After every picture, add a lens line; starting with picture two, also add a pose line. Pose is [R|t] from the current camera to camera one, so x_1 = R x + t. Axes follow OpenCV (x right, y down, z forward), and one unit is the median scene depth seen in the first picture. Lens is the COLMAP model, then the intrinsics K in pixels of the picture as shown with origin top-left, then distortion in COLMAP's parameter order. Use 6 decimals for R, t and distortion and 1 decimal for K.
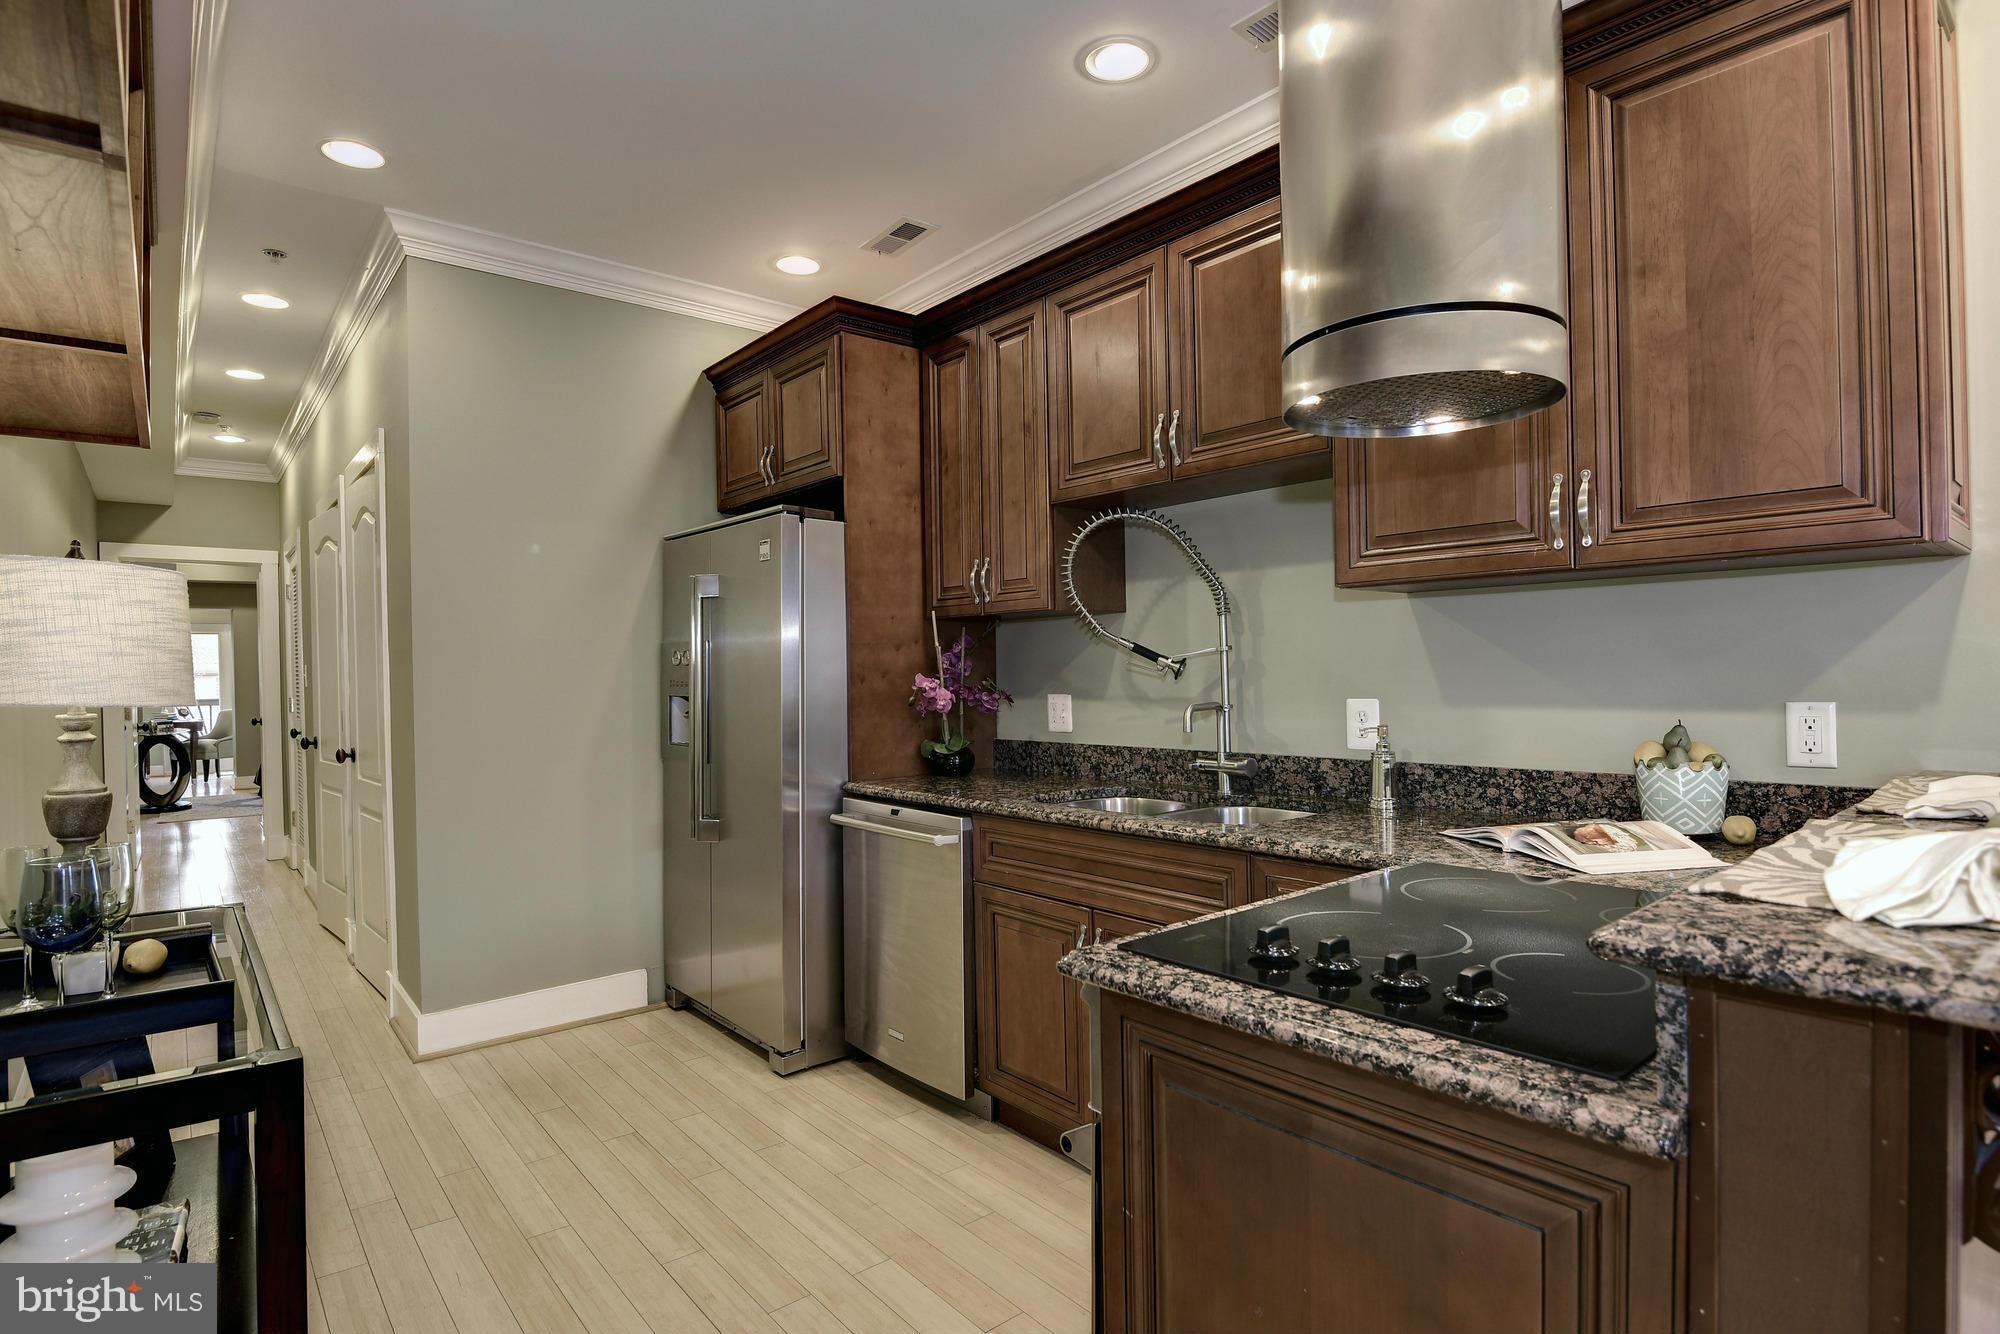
lens RADIAL K [[1021.8, 0, 996.2], [0, 1021.8, 663.9], [0, 0, 1]] dist [-0.002266, -0.000077]
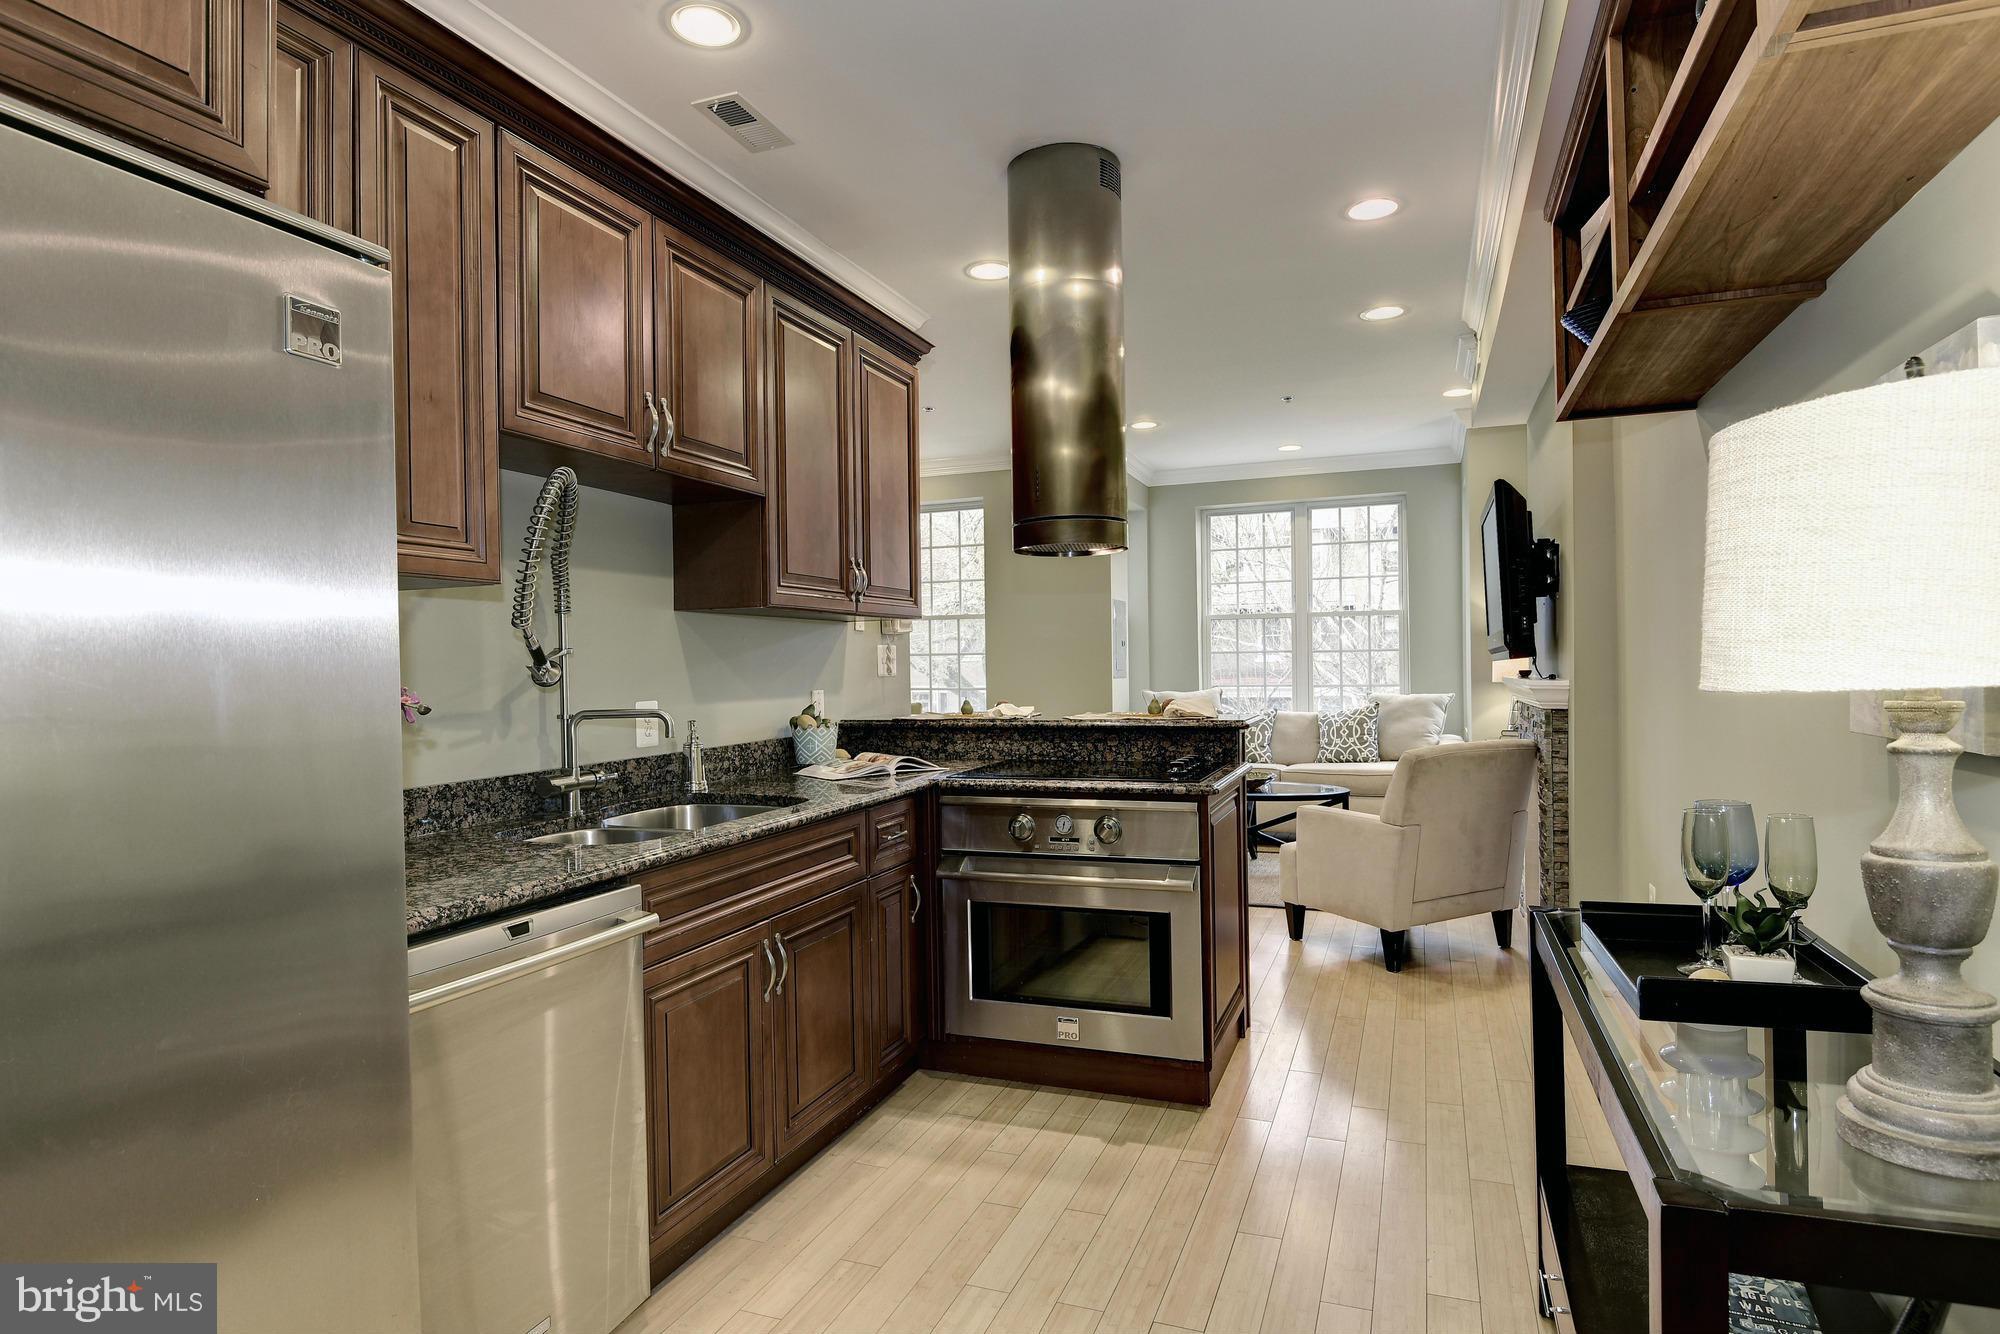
lens RADIAL K [[1082.0, 0, 999.2], [0, 1082.0, 664.4], [0, 0, 1]] dist [0.006775, 0.000494]
pose [[-0.479984, 0.022207, 0.876996, -0.835633], [0.018505, 0.999713, -0.015187, 0.018764], [-0.877082, 0.008940, -0.480257, 1.195691]]
